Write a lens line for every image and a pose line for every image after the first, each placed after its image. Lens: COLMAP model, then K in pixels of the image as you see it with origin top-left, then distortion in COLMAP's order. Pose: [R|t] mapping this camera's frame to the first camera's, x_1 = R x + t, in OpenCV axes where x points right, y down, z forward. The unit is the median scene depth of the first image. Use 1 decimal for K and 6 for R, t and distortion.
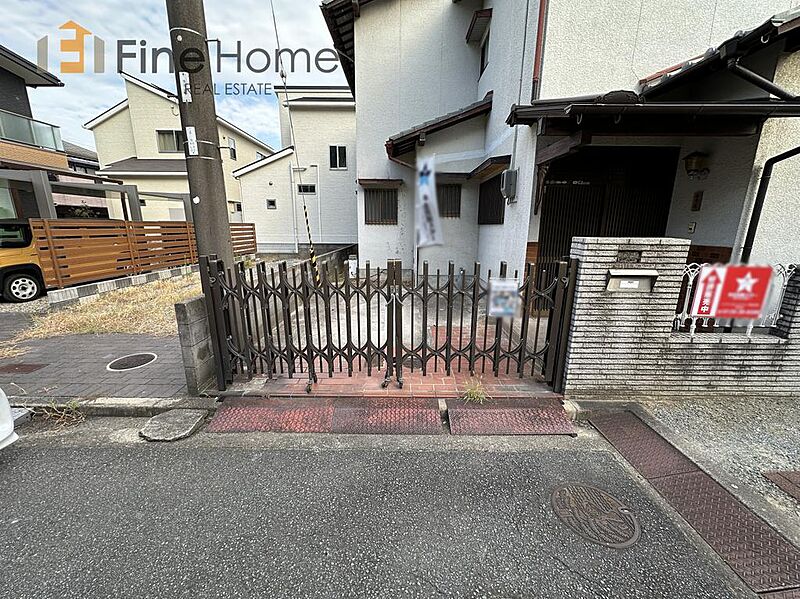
lens RADIAL K [[320.6, 0, 399.3], [0, 320.6, 300.1], [0, 0, 1]] dist [-0.003969, -0.000349]
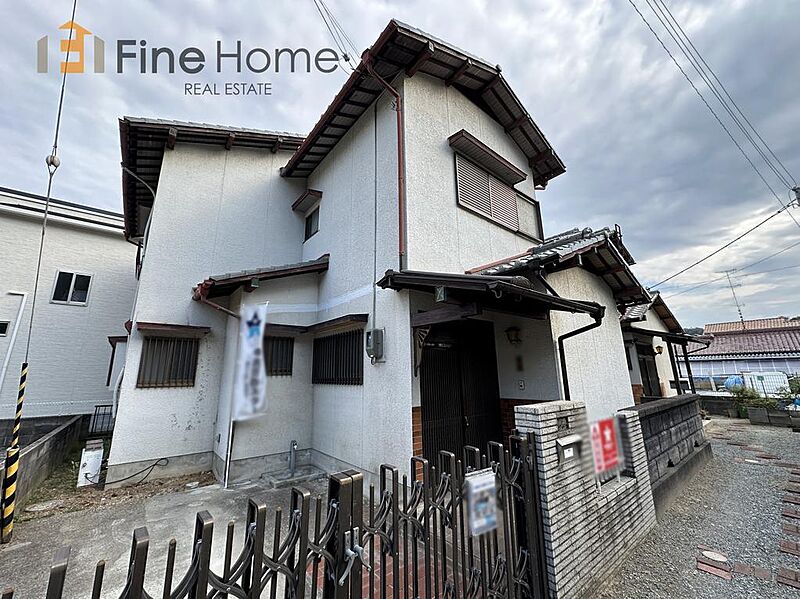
lens RADIAL K [[320.6, 0, 401.5], [0, 320.6, 298.2], [0, 0, 1]] dist [-0.003969, -0.000349]
pose [[0.770601, 0.128748, 0.624178, -0.322618], [0.163702, 0.906536, -0.389095, -0.168501], [-0.615935, 0.402016, 0.677501, 0.429910]]
